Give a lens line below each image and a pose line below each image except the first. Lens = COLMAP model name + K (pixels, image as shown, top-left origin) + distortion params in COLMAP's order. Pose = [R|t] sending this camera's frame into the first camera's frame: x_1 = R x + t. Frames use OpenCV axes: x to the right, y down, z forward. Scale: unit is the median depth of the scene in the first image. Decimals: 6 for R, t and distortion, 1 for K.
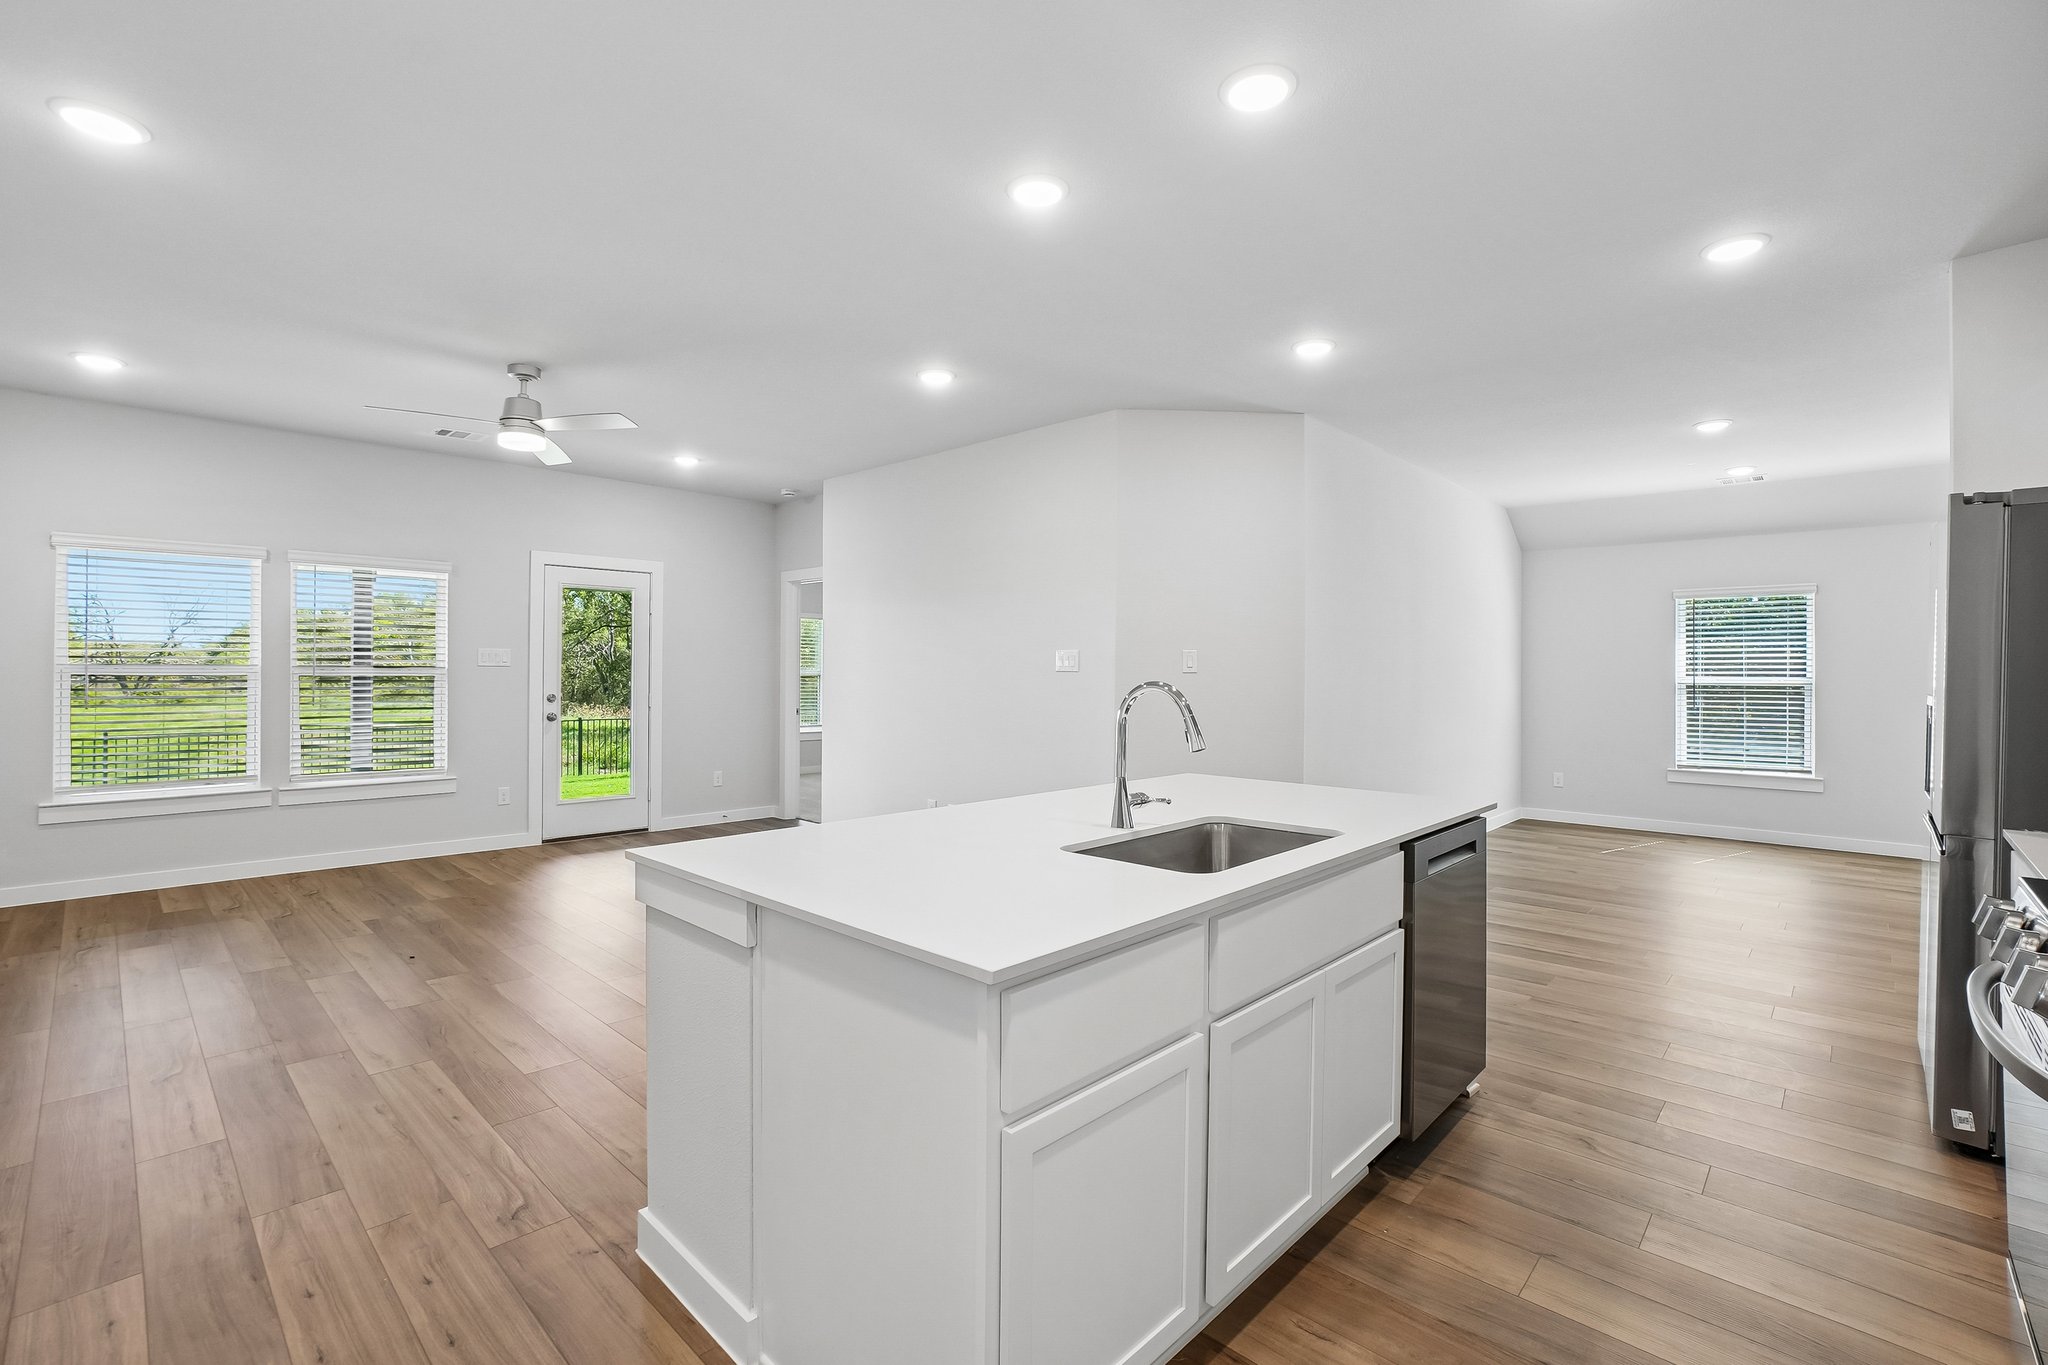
lens RADIAL K [[912.7, 0, 1029.4], [0, 912.7, 671.3], [0, 0, 1]] dist [-0.043248, 0.015907]
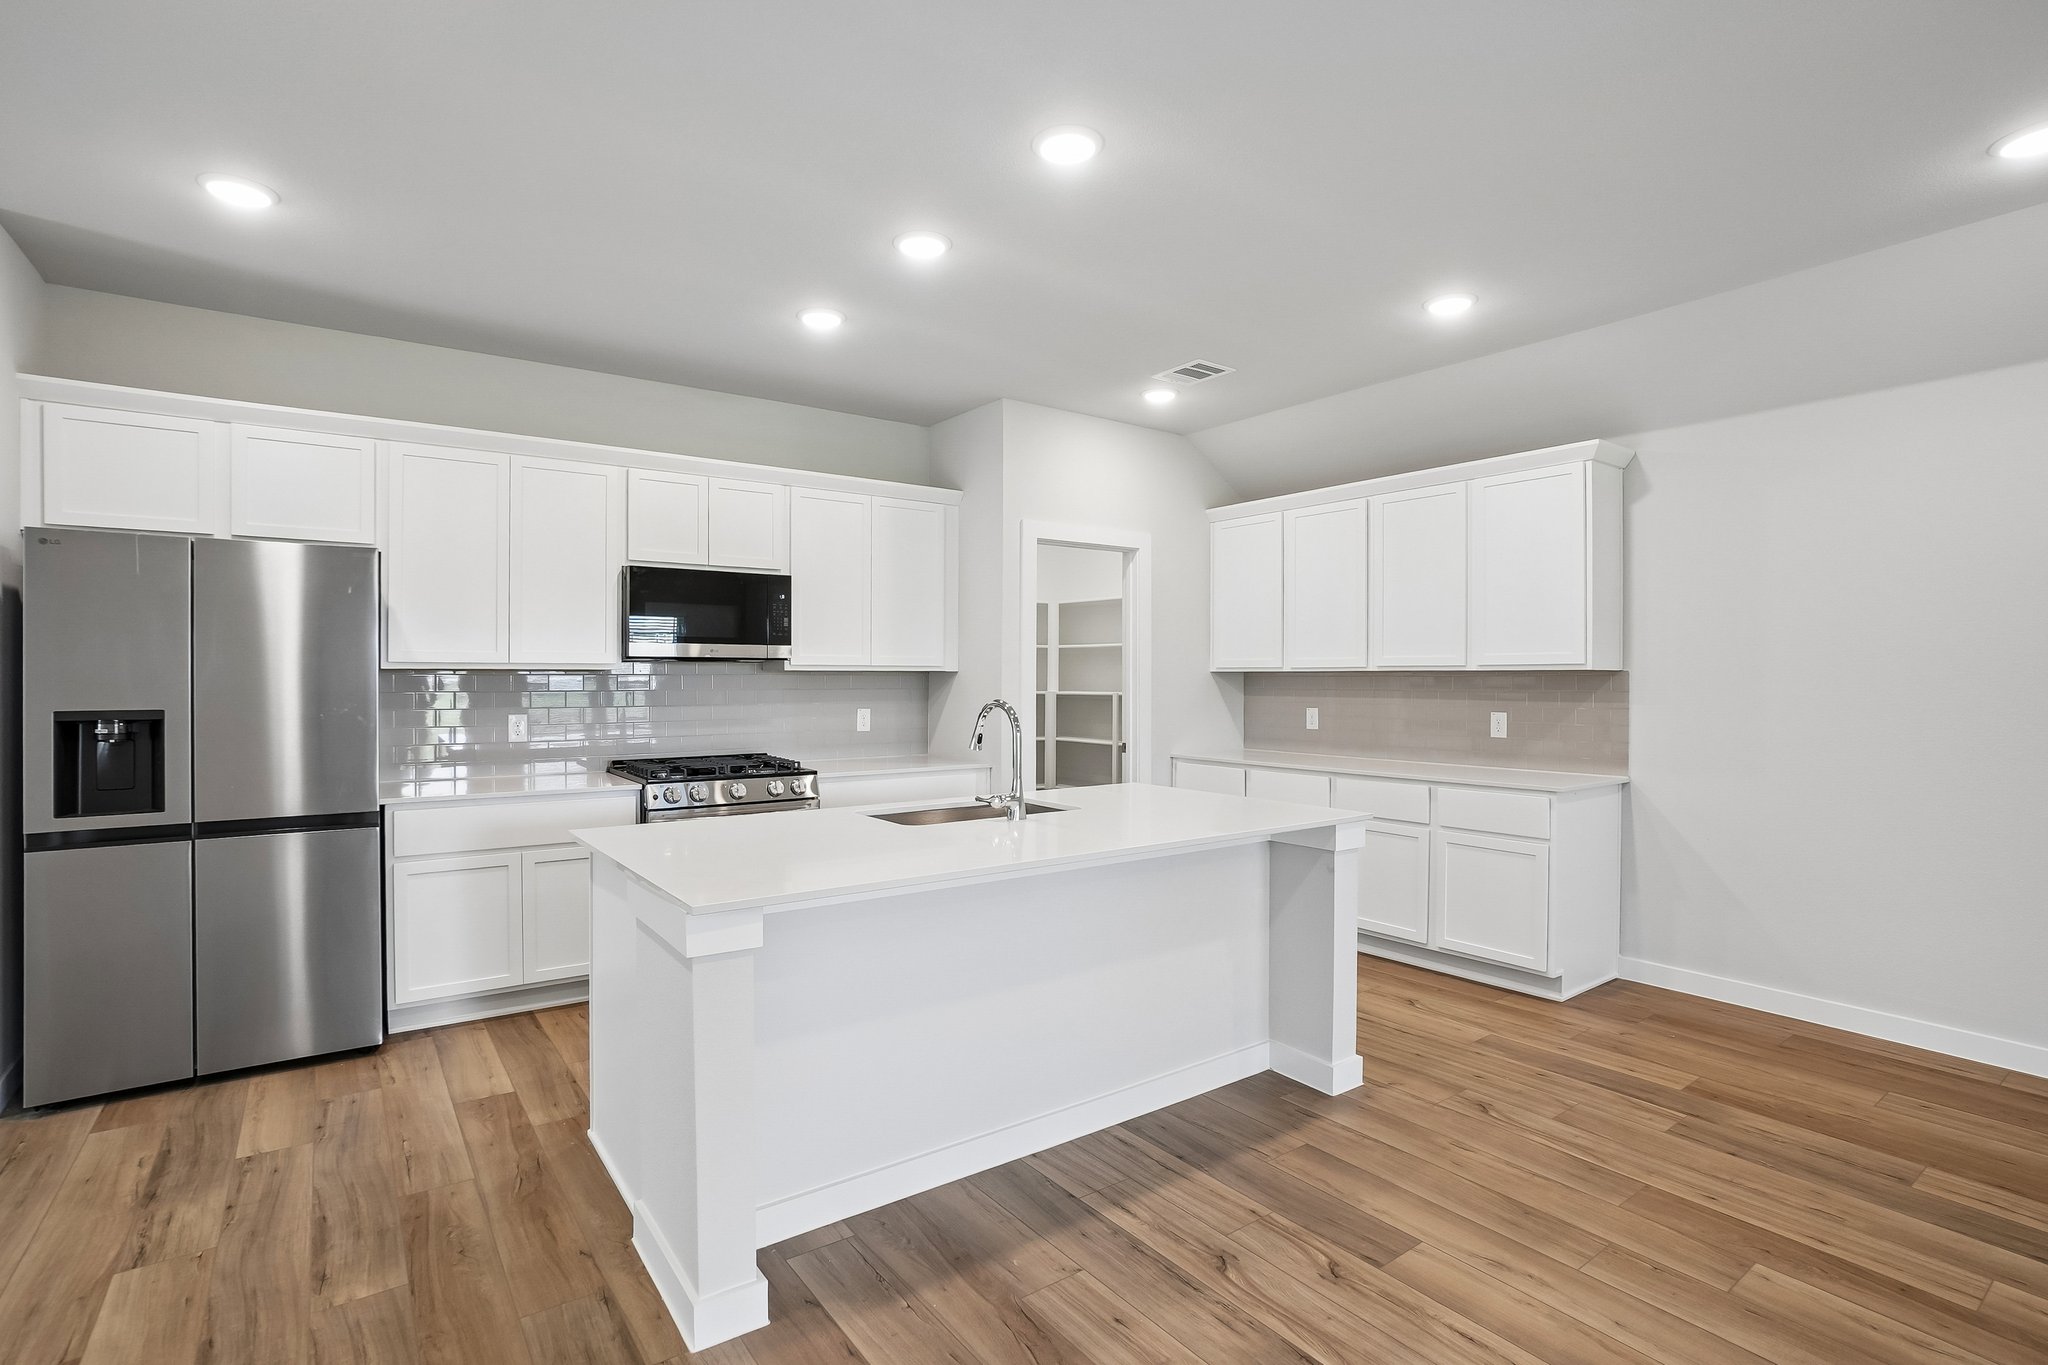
lens RADIAL K [[973.4, 0, 1012.7], [0, 973.4, 679.5], [0, 0, 1]] dist [-0.029128, 0.008216]
pose [[-0.979853, -0.009020, 0.199518, -0.052497], [-0.008729, 0.999959, 0.002339, -0.006318], [-0.199531, 0.000550, -0.979891, 0.770927]]
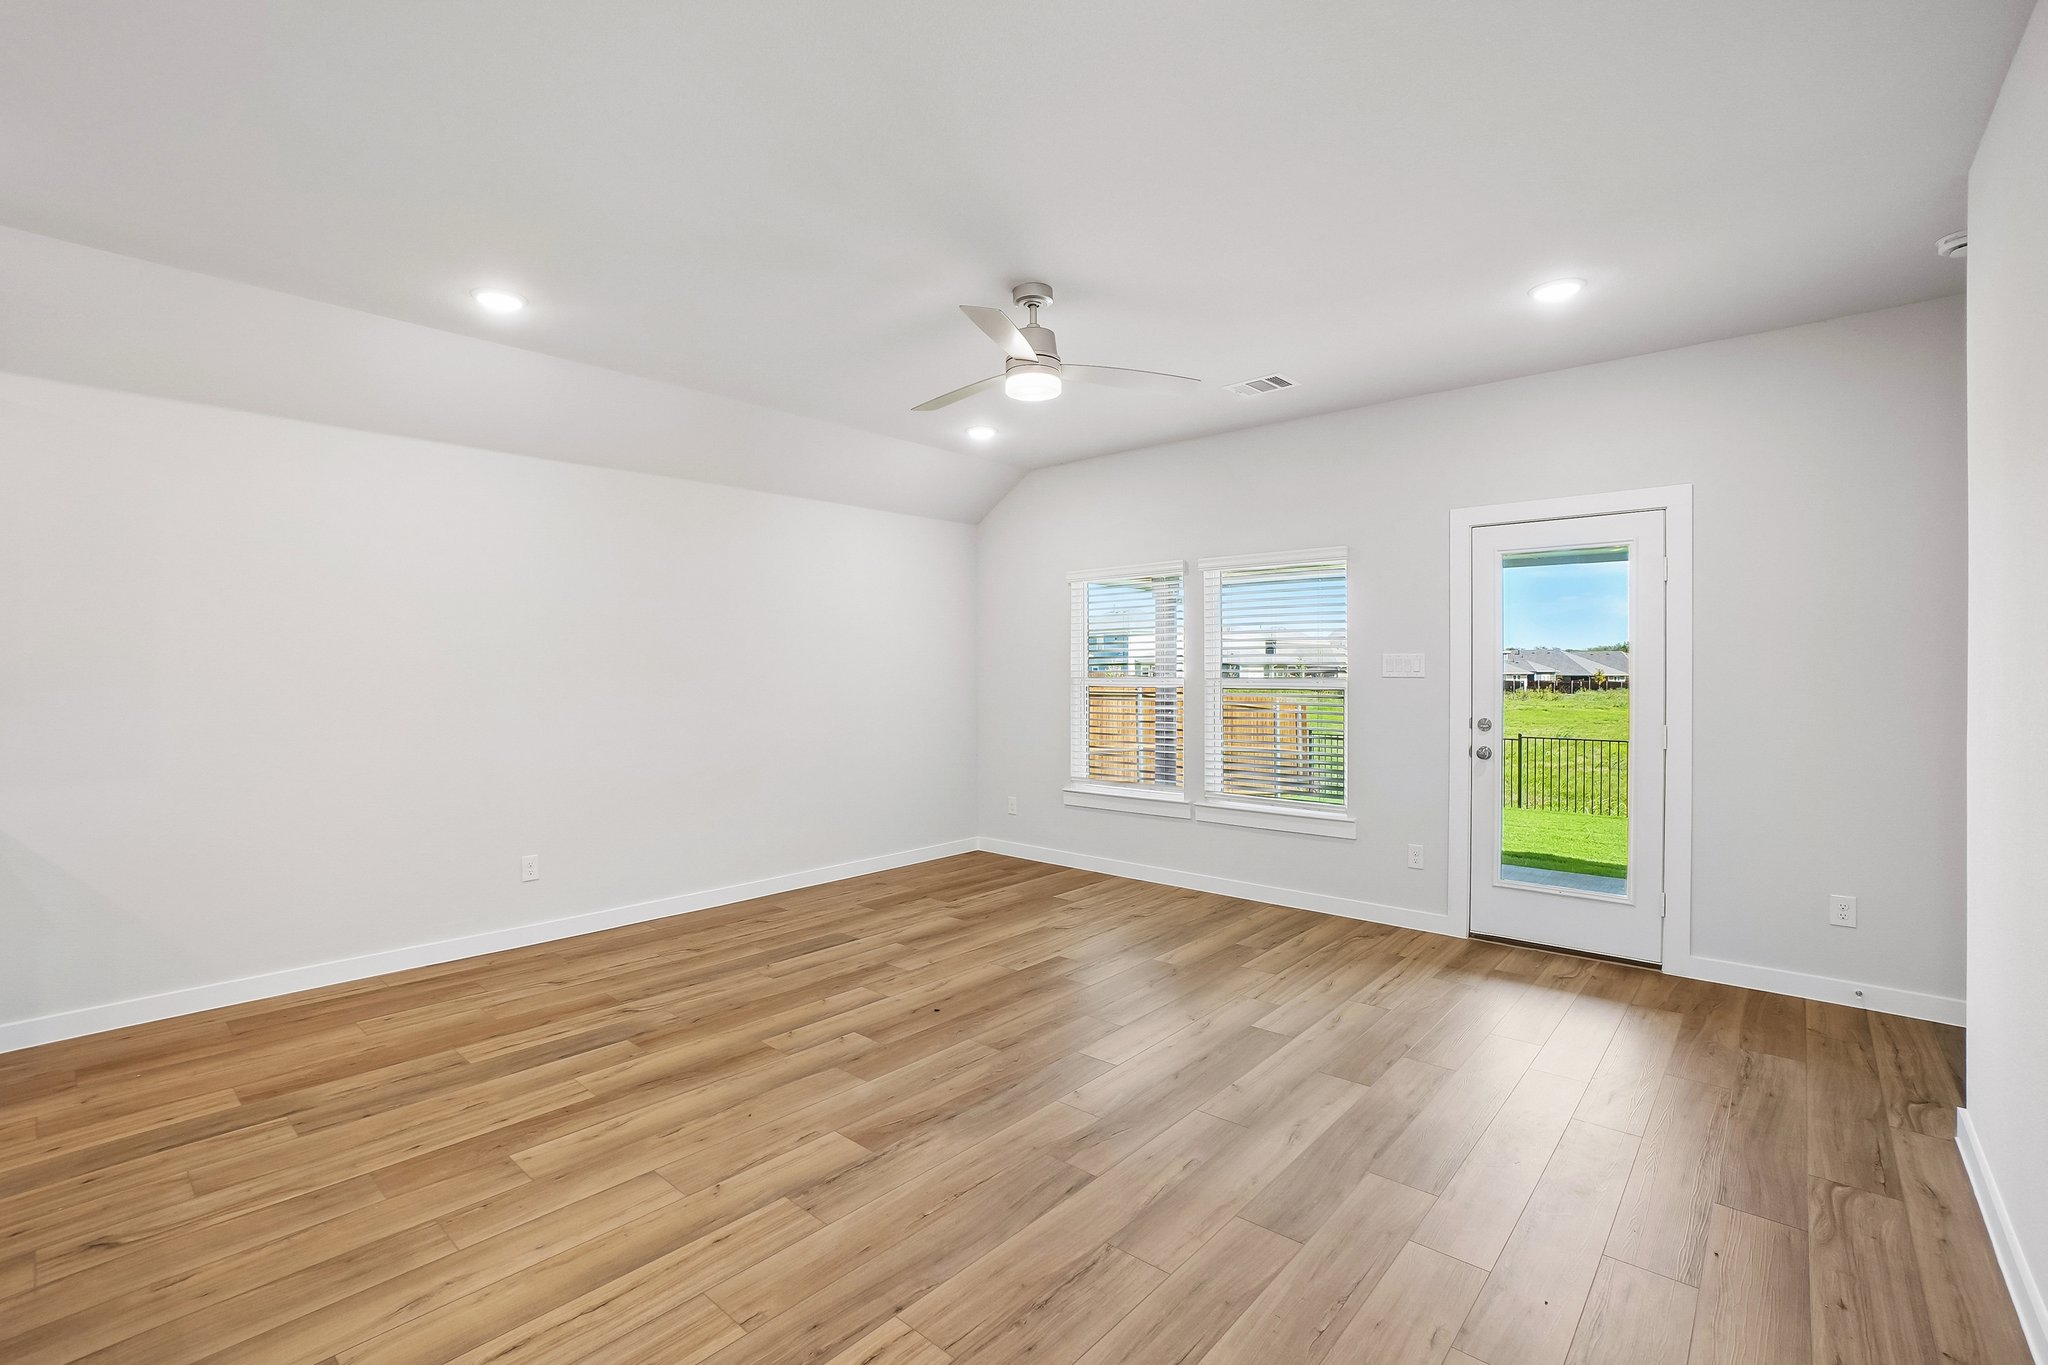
lens RADIAL K [[912.7, 0, 997.5], [0, 912.7, 684.4], [0, 0, 1]] dist [-0.043248, 0.015907]
pose [[0.008998, 0.008406, -0.999924, 0.127581], [0.002558, 0.999961, 0.008429, -0.006817], [0.999956, -0.002634, 0.008976, 0.606285]]
